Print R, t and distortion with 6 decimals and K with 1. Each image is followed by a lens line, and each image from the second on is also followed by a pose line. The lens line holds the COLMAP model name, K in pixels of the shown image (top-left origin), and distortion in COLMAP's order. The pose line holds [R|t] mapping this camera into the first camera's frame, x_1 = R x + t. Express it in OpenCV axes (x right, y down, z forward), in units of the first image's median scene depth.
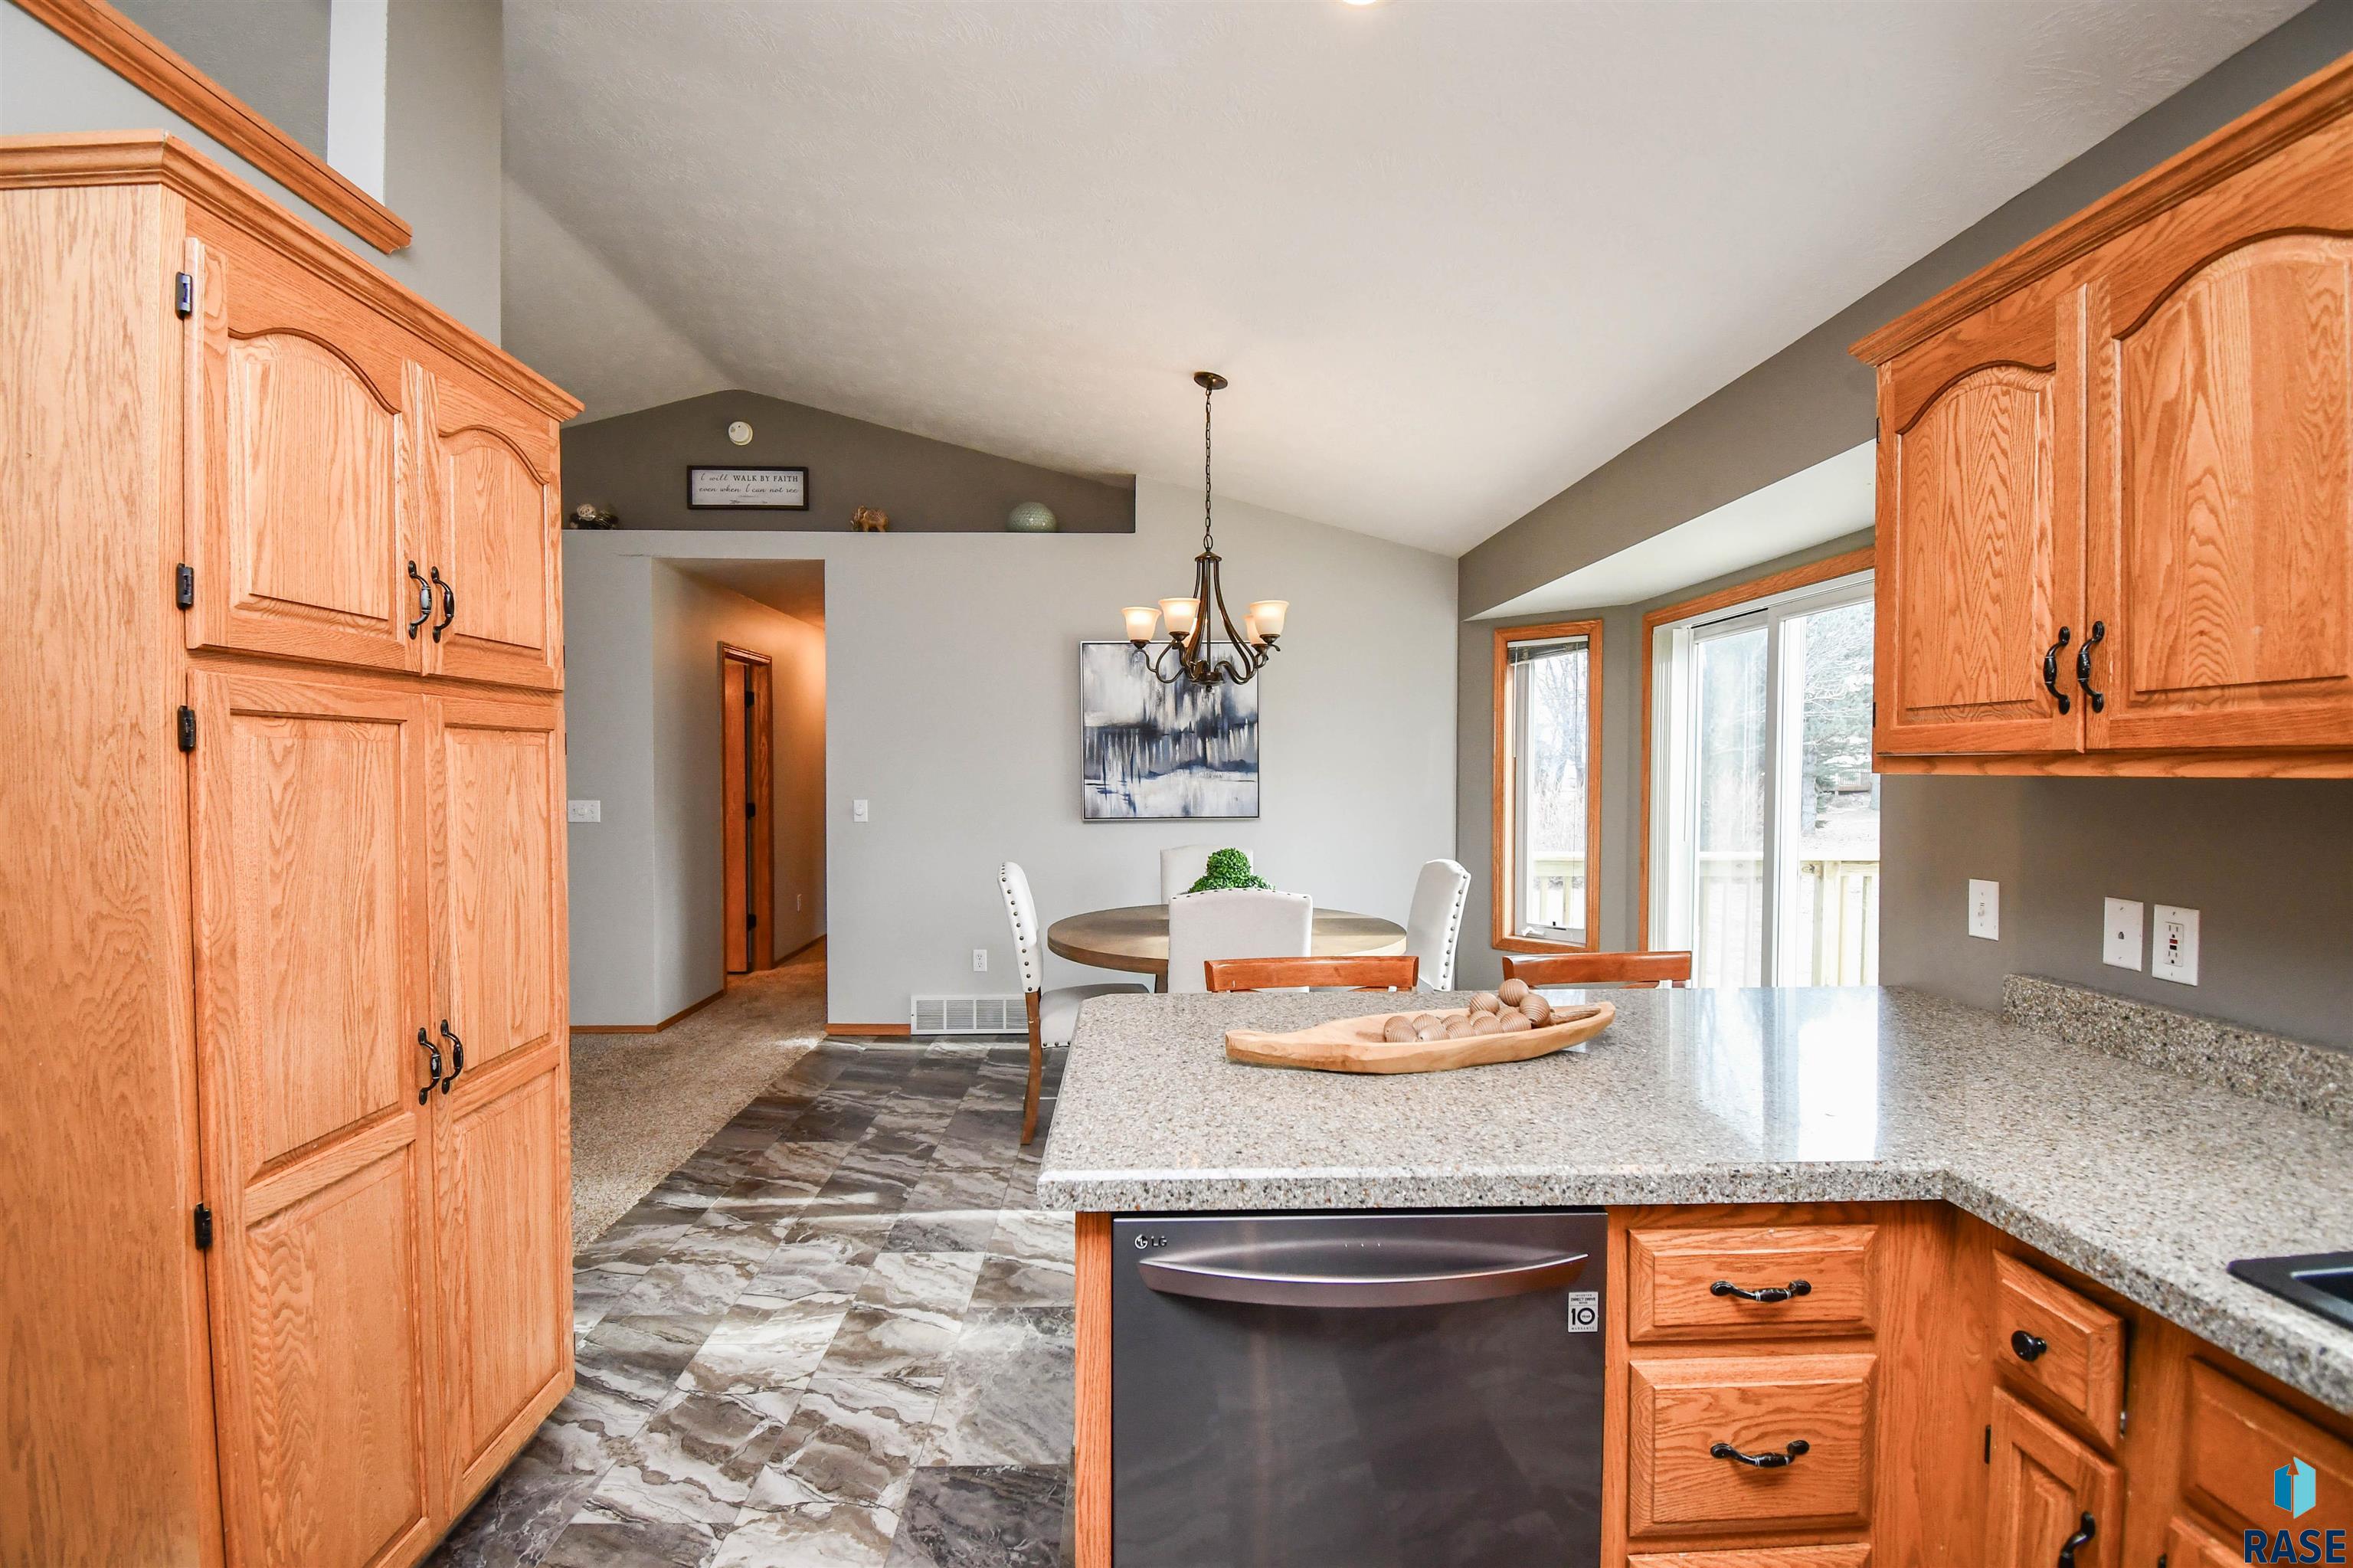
lens RADIAL K [[1043.3, 0, 1174.3], [0, 1043.3, 784.6], [0, 0, 1]] dist [0.008478, -0.019812]
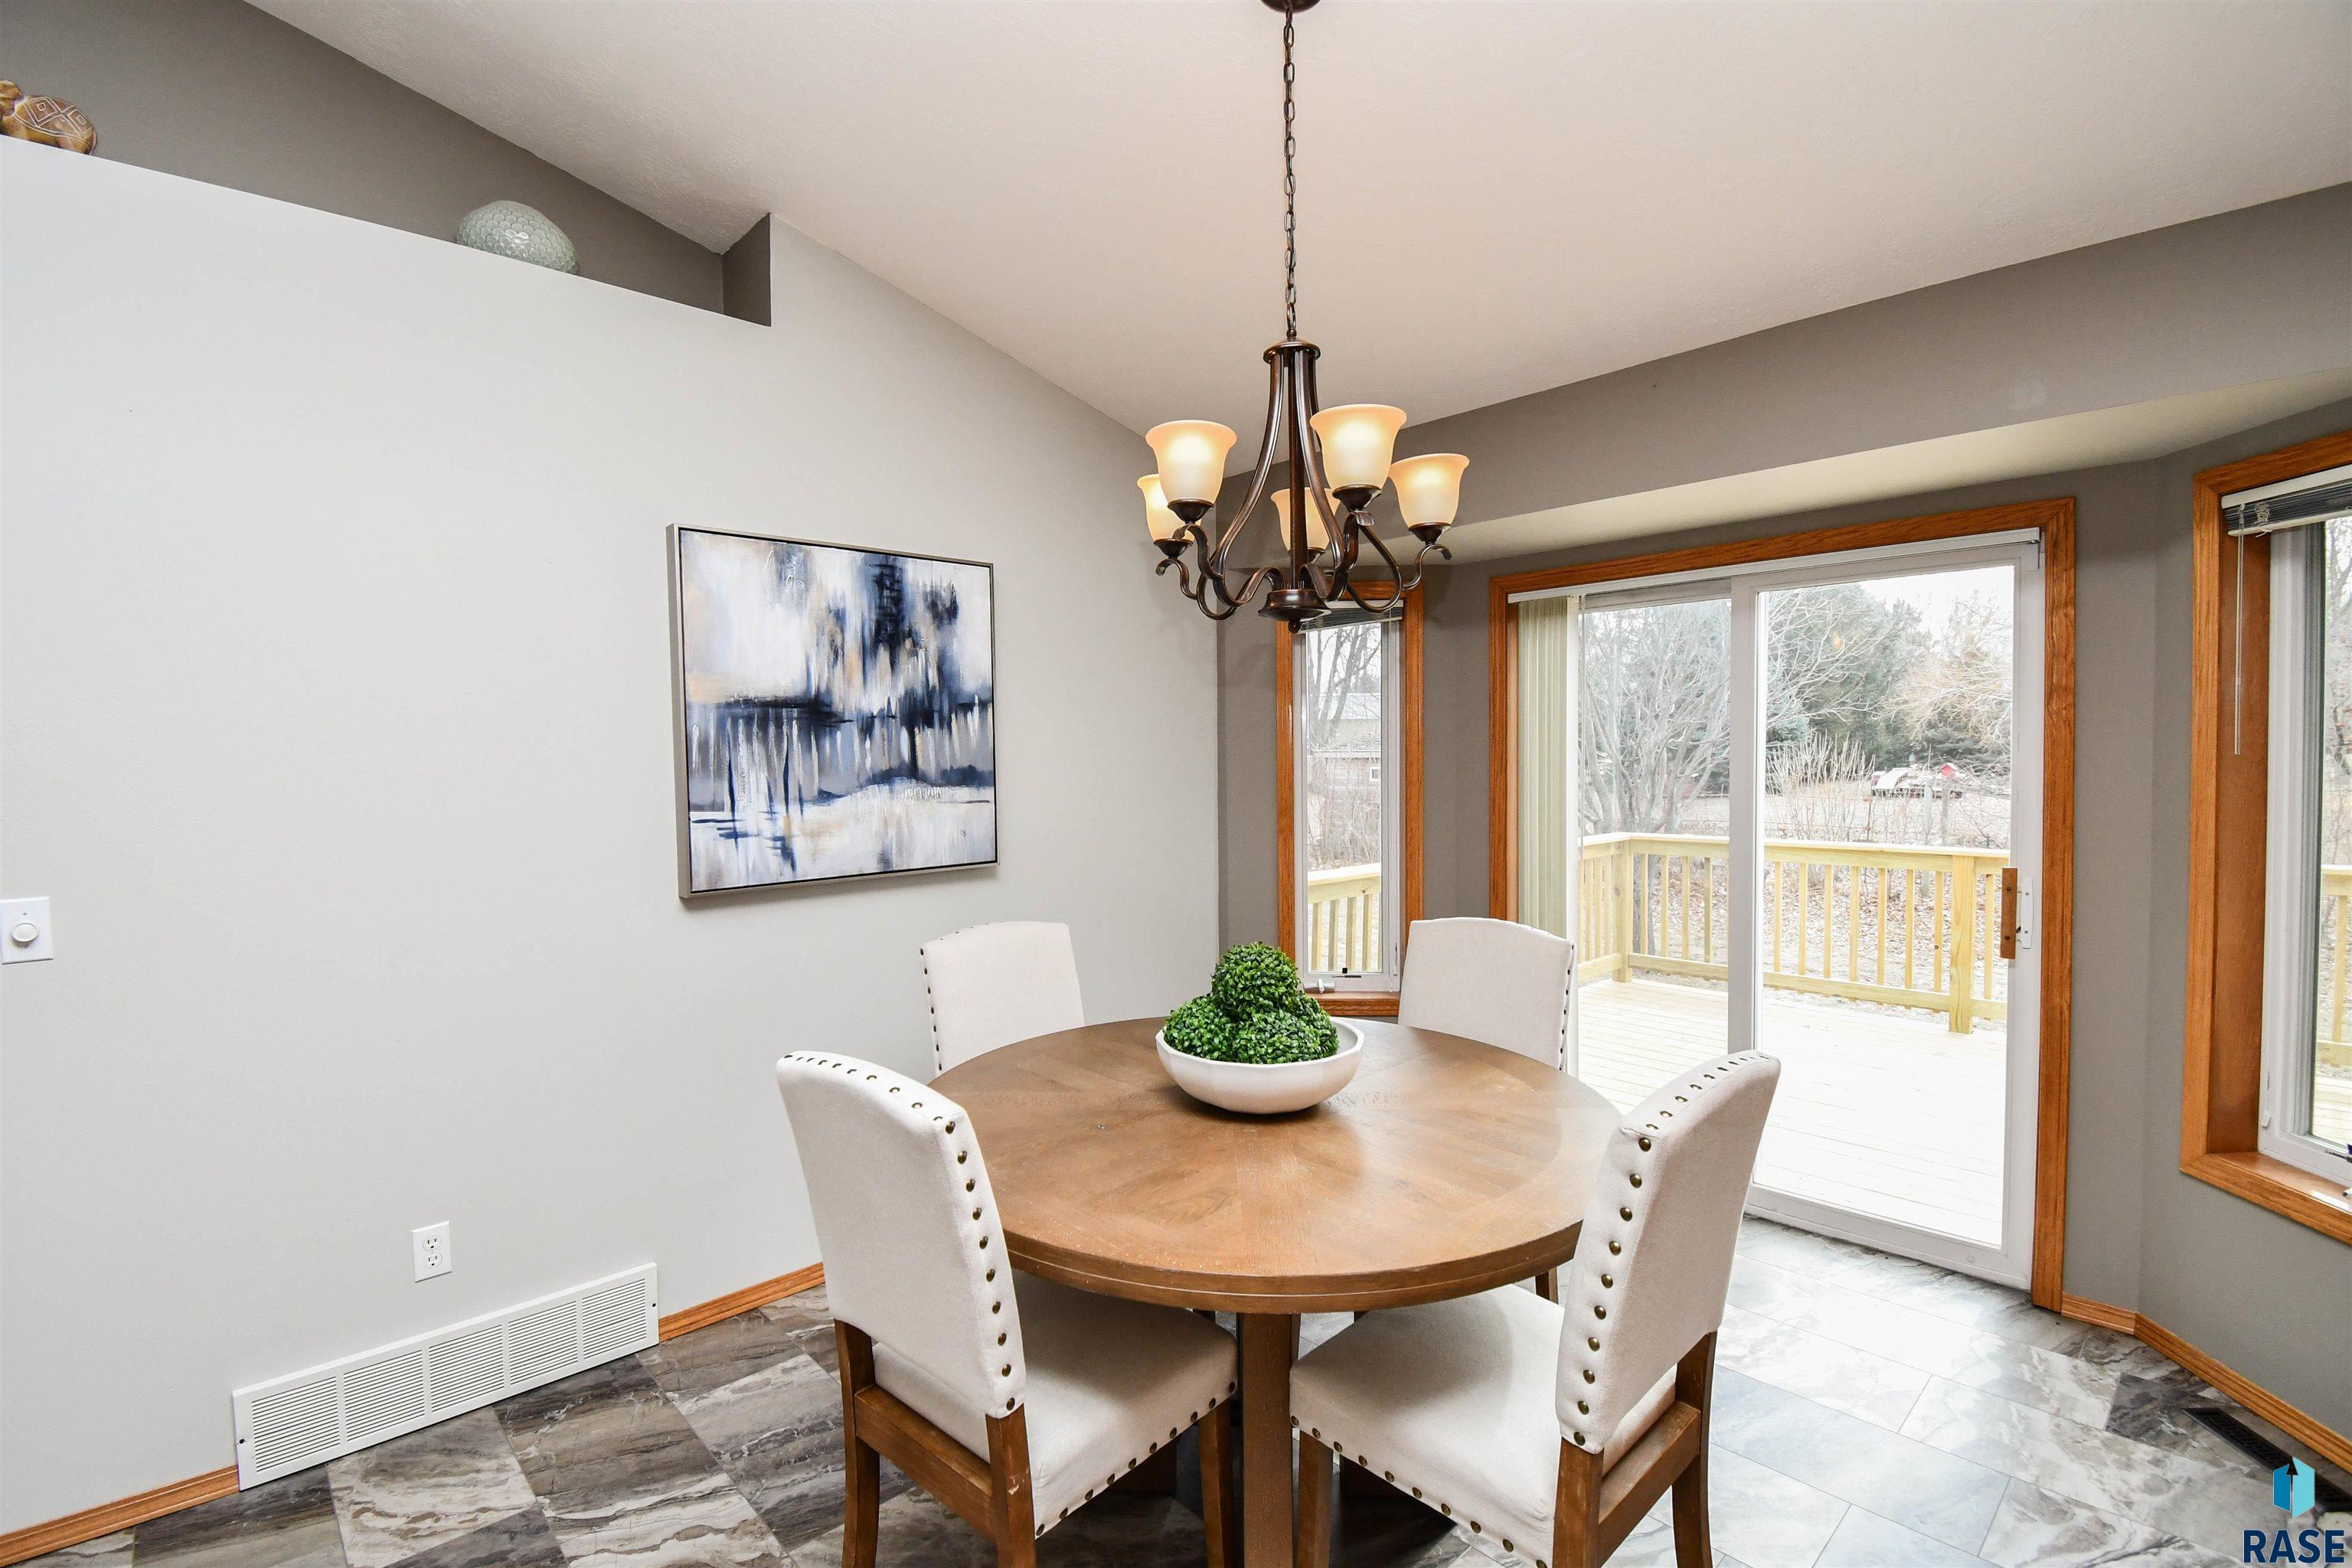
lens RADIAL K [[1042.8, 0, 1169.3], [0, 1042.8, 782.3], [0, 0, 1]] dist [0.008478, -0.019812]
pose [[0.752027, -0.026908, 0.658583, -0.395822], [0.024415, 0.999618, 0.012962, -0.032307], [-0.658680, 0.006332, 0.752397, 0.818920]]
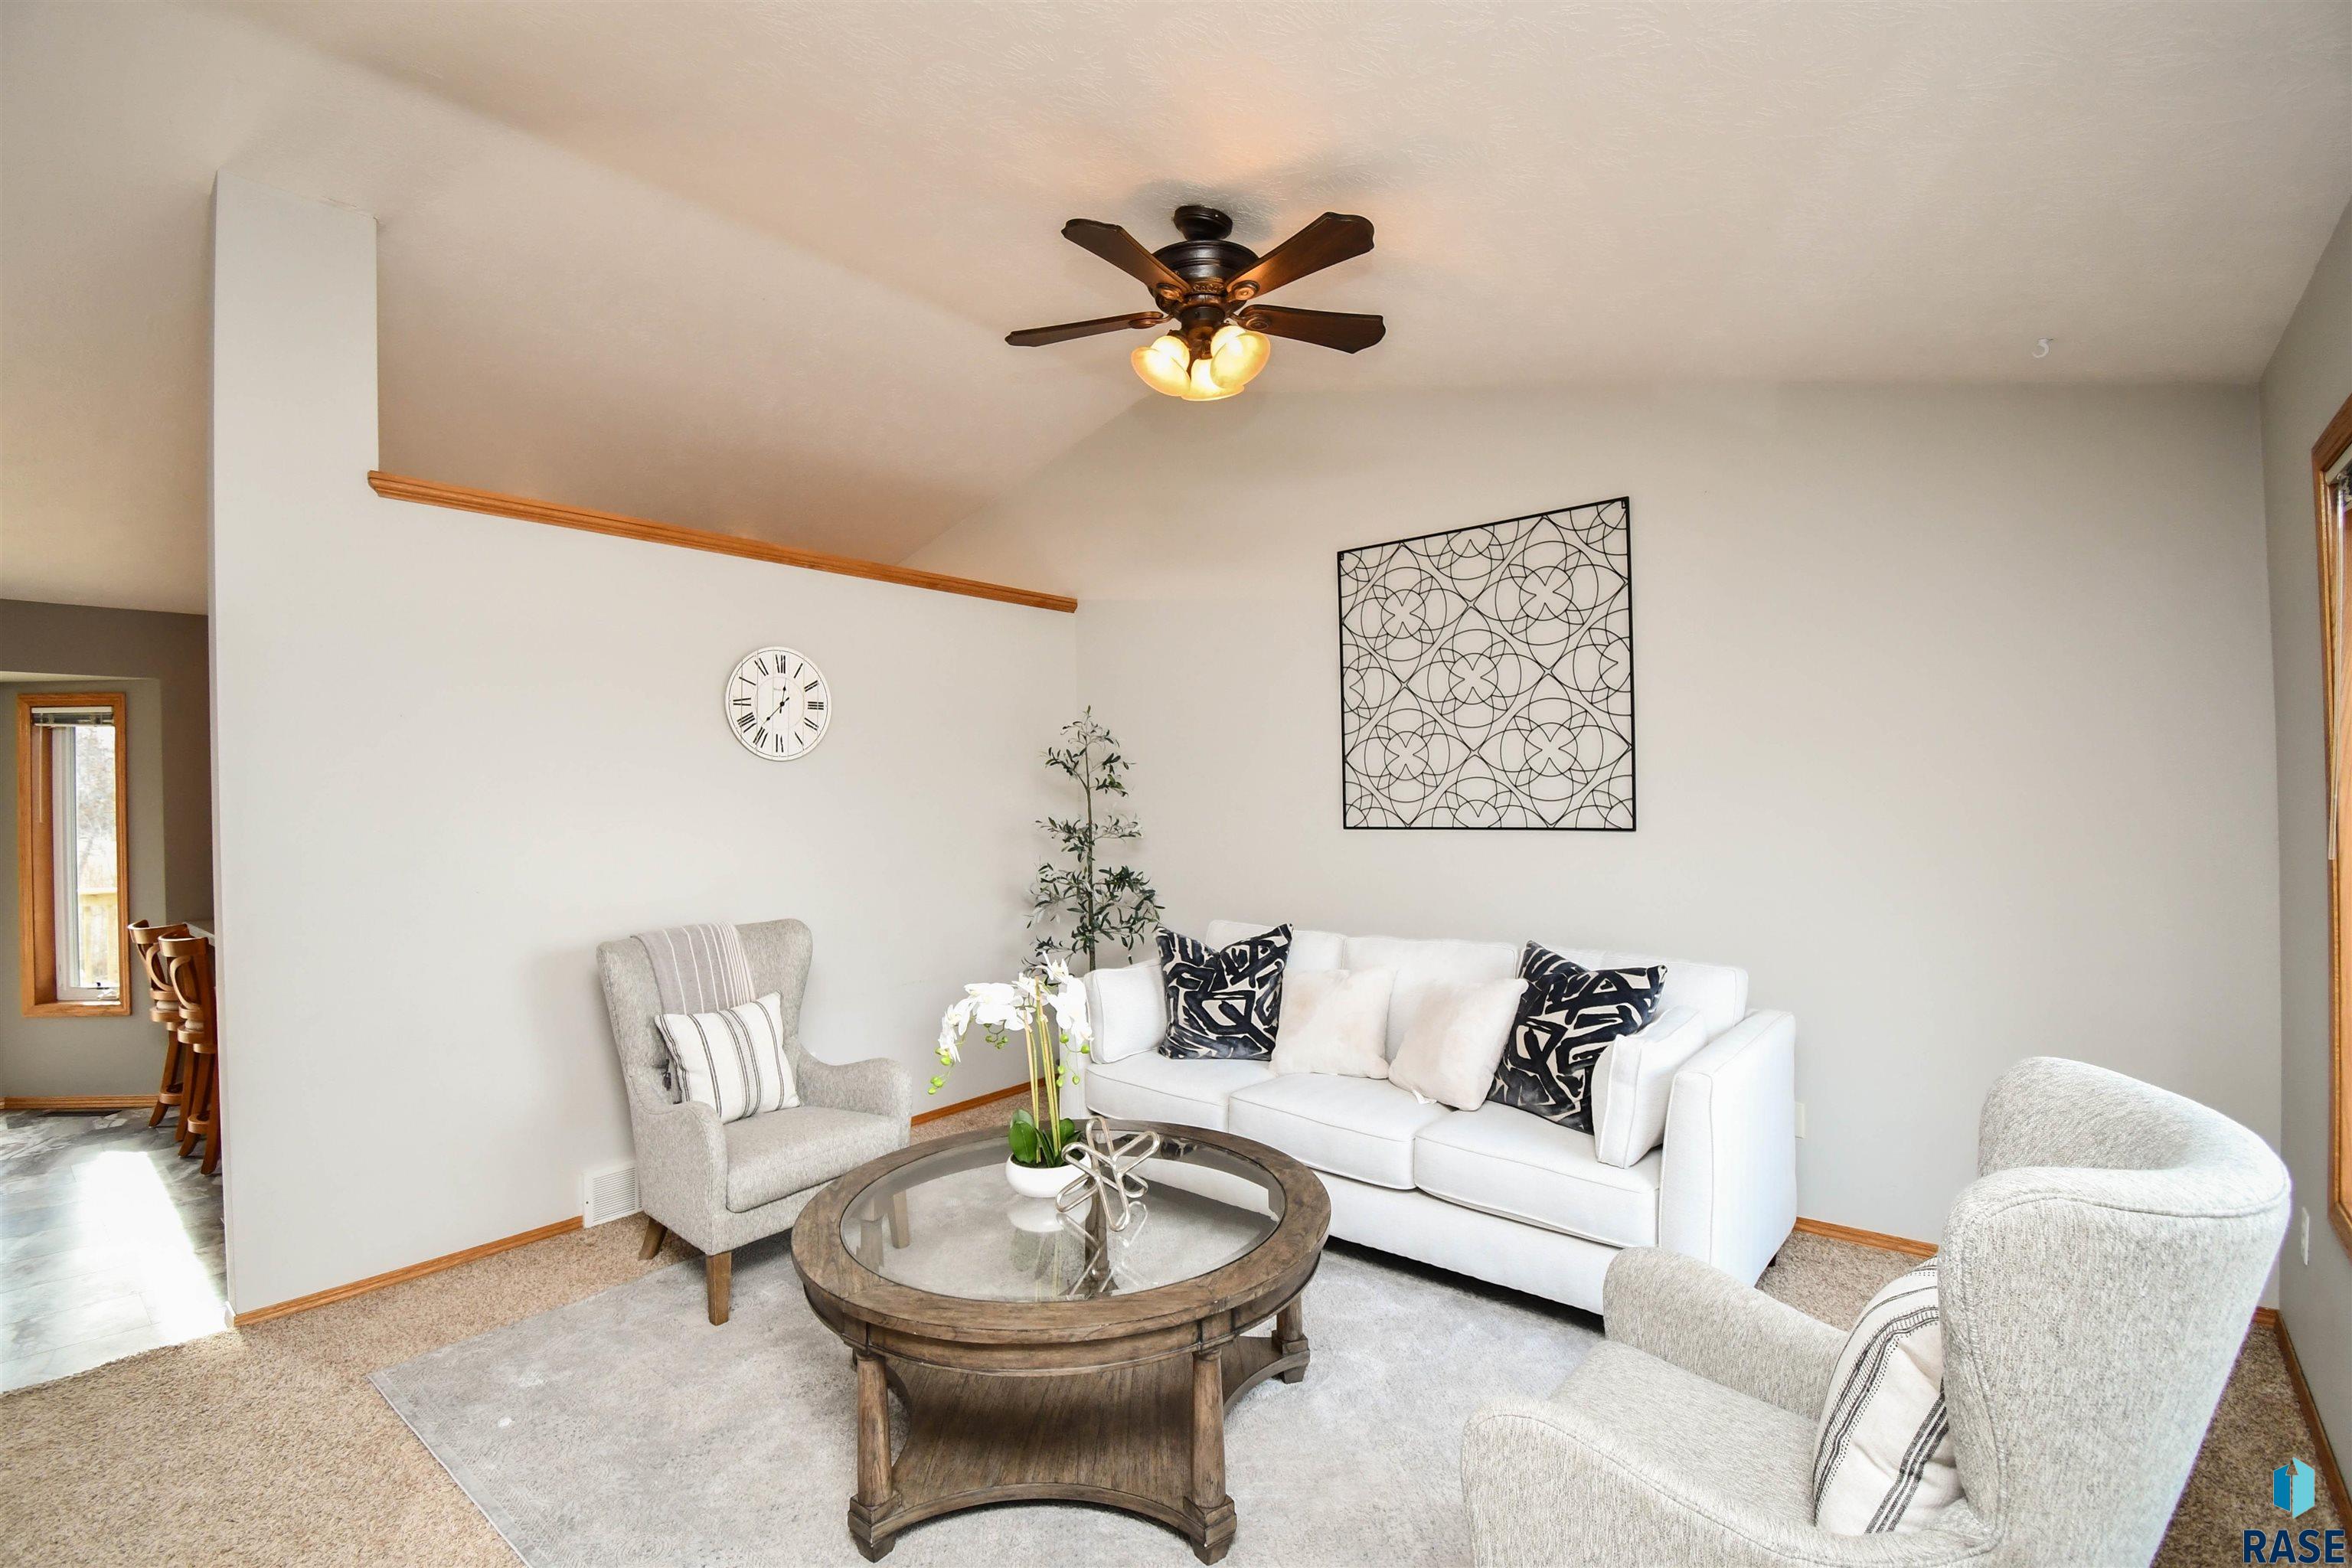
lens RADIAL K [[1042.8, 0, 1169.3], [0, 1042.8, 794.2], [0, 0, 1]] dist [0.008478, -0.019812]
pose [[-0.749412, 0.013544, 0.661965, -1.749584], [0.029993, 0.999459, 0.013506, -0.037189], [-0.661424, 0.029976, -0.749413, 0.897128]]
